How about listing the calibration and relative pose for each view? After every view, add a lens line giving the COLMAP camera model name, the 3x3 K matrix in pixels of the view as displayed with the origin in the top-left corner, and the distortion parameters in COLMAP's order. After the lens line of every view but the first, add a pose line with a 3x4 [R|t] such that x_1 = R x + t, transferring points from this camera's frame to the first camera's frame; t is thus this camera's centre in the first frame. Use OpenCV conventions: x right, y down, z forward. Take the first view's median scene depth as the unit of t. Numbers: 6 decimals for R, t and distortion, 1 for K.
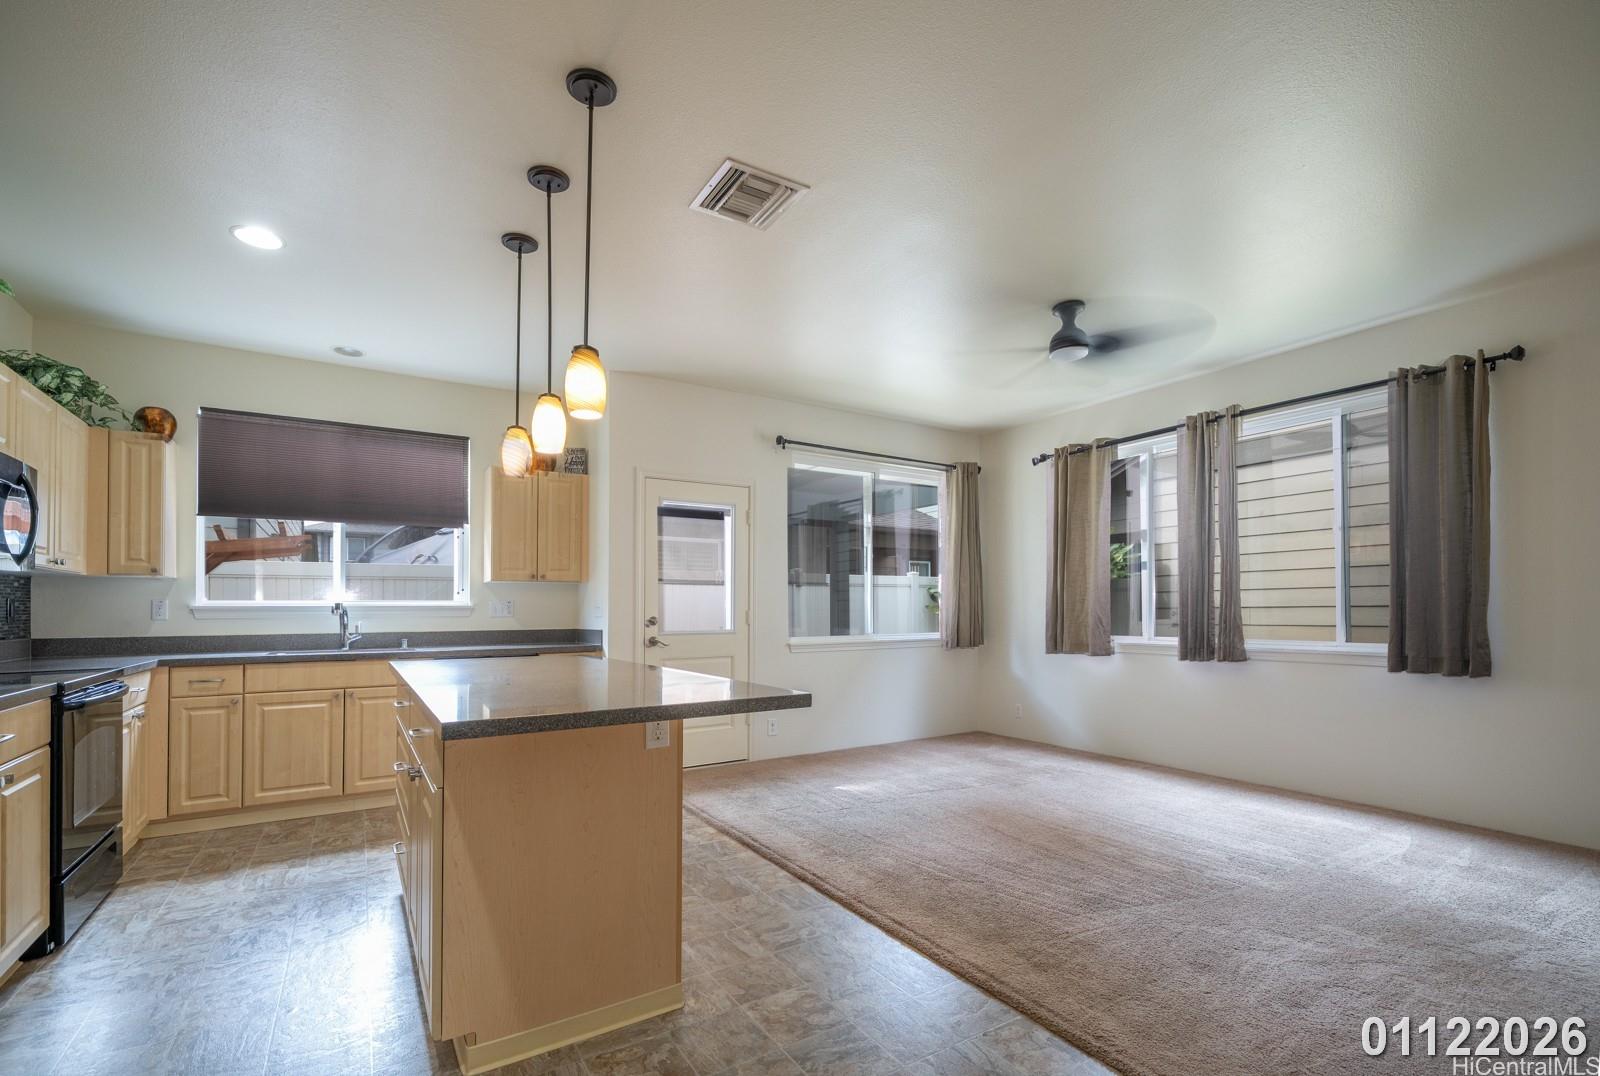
lens RADIAL K [[706.0, 0, 795.0], [0, 706.0, 621.0], [0, 0, 1]] dist [-0.000486, 0.000452]
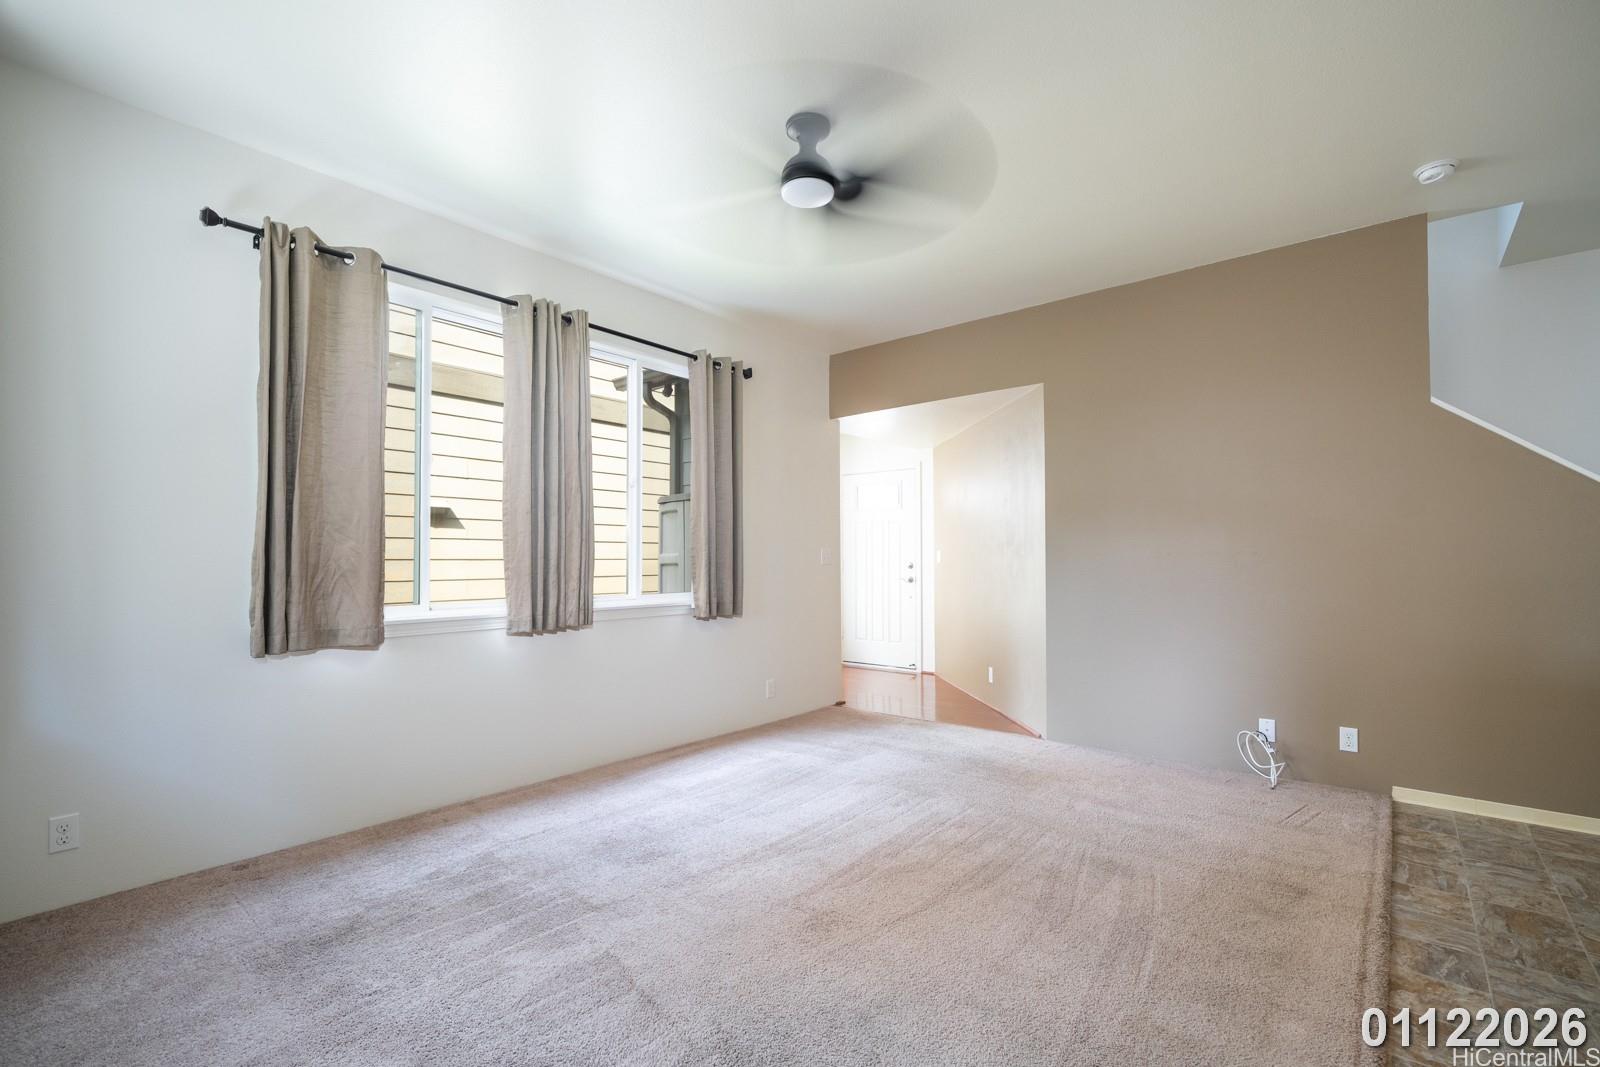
lens RADIAL K [[703.8, 0, 806.5], [0, 703.8, 545.7], [0, 0, 1]] dist [0.001224, 0.000242]
pose [[-0.304650, 0.022873, 0.952190, -0.226494], [0.019890, 0.999646, -0.017650, -0.015789], [-0.952257, 0.013562, -0.304997, 1.016787]]
